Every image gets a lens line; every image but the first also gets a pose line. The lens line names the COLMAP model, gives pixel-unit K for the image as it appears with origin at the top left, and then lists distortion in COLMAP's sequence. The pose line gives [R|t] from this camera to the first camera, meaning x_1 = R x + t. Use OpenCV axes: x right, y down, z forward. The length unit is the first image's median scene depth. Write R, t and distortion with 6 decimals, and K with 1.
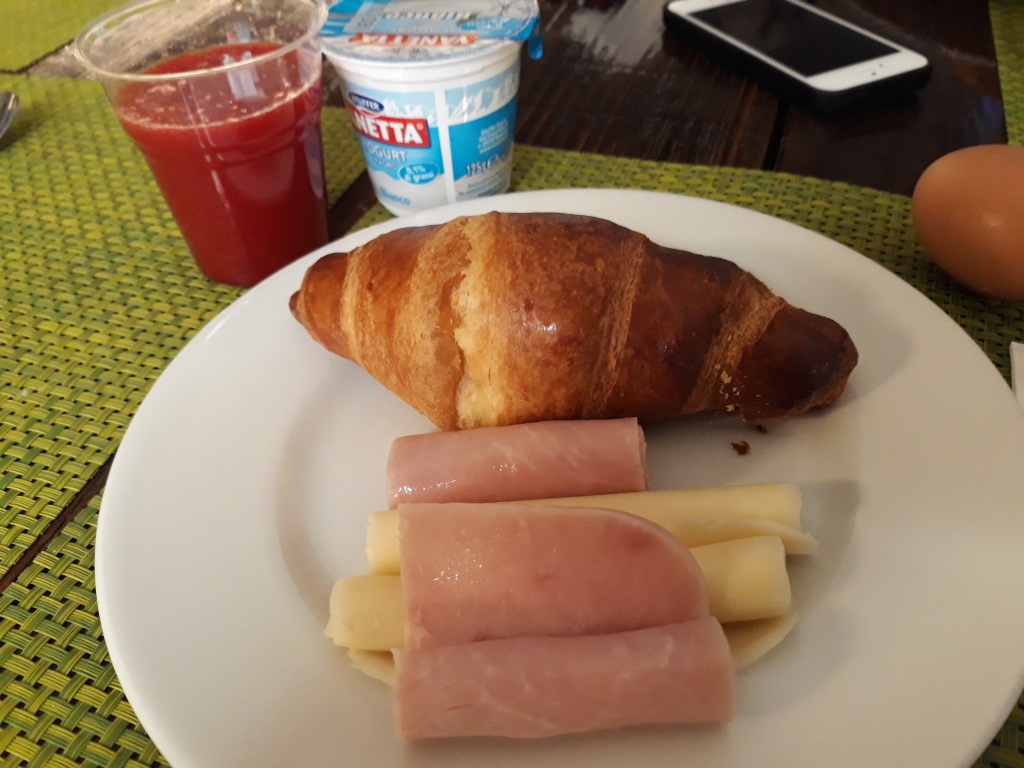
lens RADIAL K [[865.5, 0, 512.0], [0, 865.5, 384.0], [0, 0, 1]] dist [-0.004574, -0.050205]
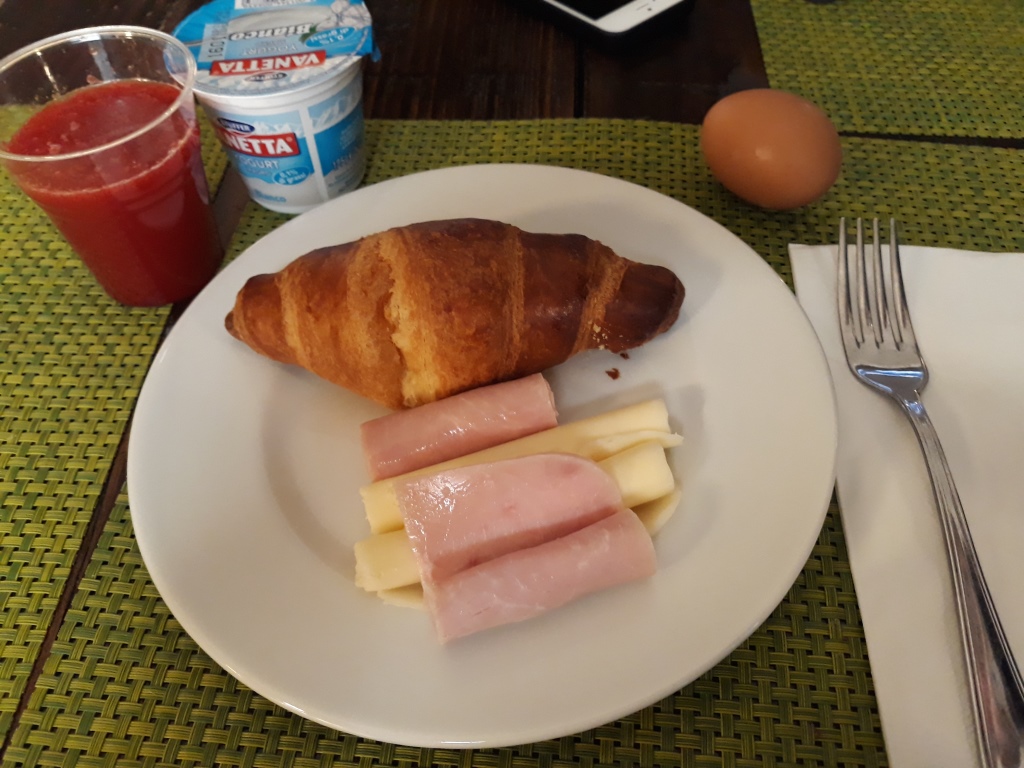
lens RADIAL K [[865.5, 0, 512.0], [0, 865.5, 384.0], [0, 0, 1]] dist [-0.004574, -0.050205]
pose [[0.958296, -0.212197, 0.191417, -0.125054], [0.179987, 0.968429, 0.172483, -0.145571], [-0.221974, -0.130838, 0.966234, -0.225518]]
